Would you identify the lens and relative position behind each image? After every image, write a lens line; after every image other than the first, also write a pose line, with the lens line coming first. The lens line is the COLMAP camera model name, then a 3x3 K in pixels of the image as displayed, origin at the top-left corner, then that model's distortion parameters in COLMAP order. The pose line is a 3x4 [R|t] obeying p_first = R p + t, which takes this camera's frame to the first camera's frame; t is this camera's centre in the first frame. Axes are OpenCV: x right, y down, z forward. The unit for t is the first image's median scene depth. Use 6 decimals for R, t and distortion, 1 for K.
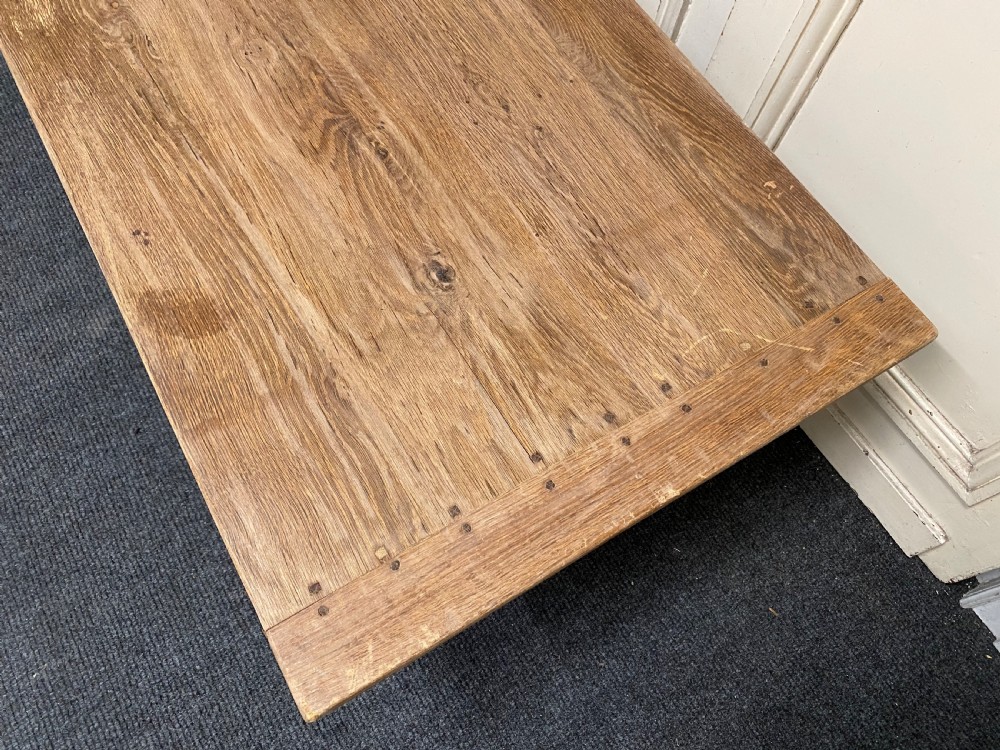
lens RADIAL K [[774.5, 0, 500.0], [0, 774.5, 375.0], [0, 0, 1]] dist [0.067165, -0.099106]
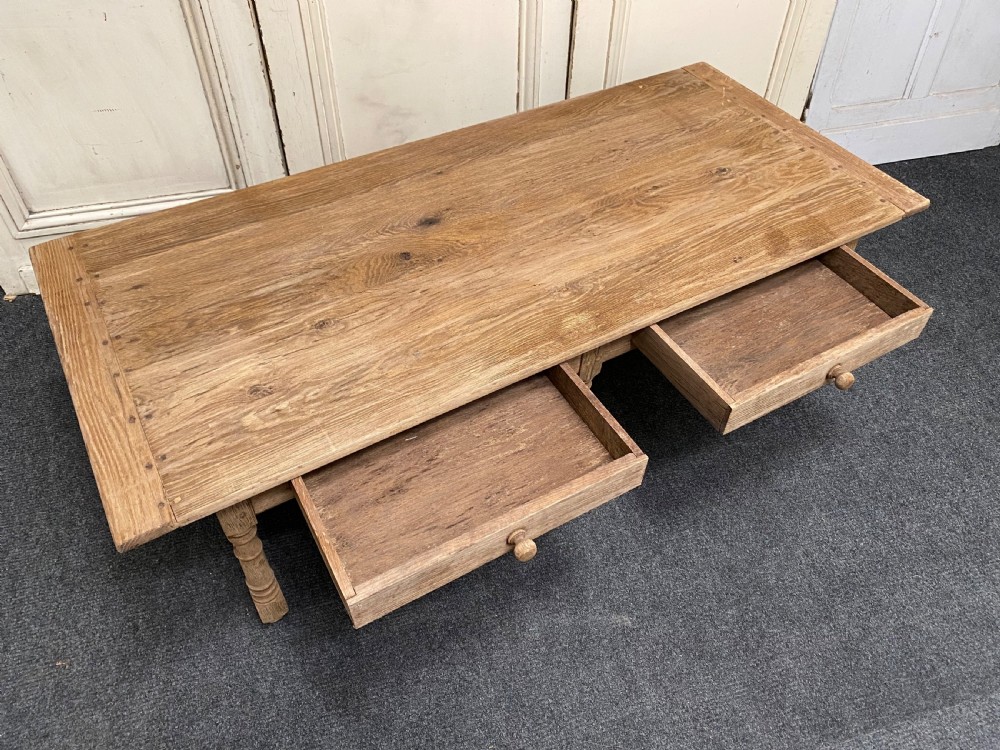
lens RADIAL K [[774.5, 0, 500.0], [0, 774.5, 375.0], [0, 0, 1]] dist [0.067165, -0.099106]
pose [[0.001877, -0.774428, 0.632660, -1.787697], [0.886395, 0.294164, 0.357450, -1.220017], [-0.462925, 0.560116, 0.687001, 0.133977]]
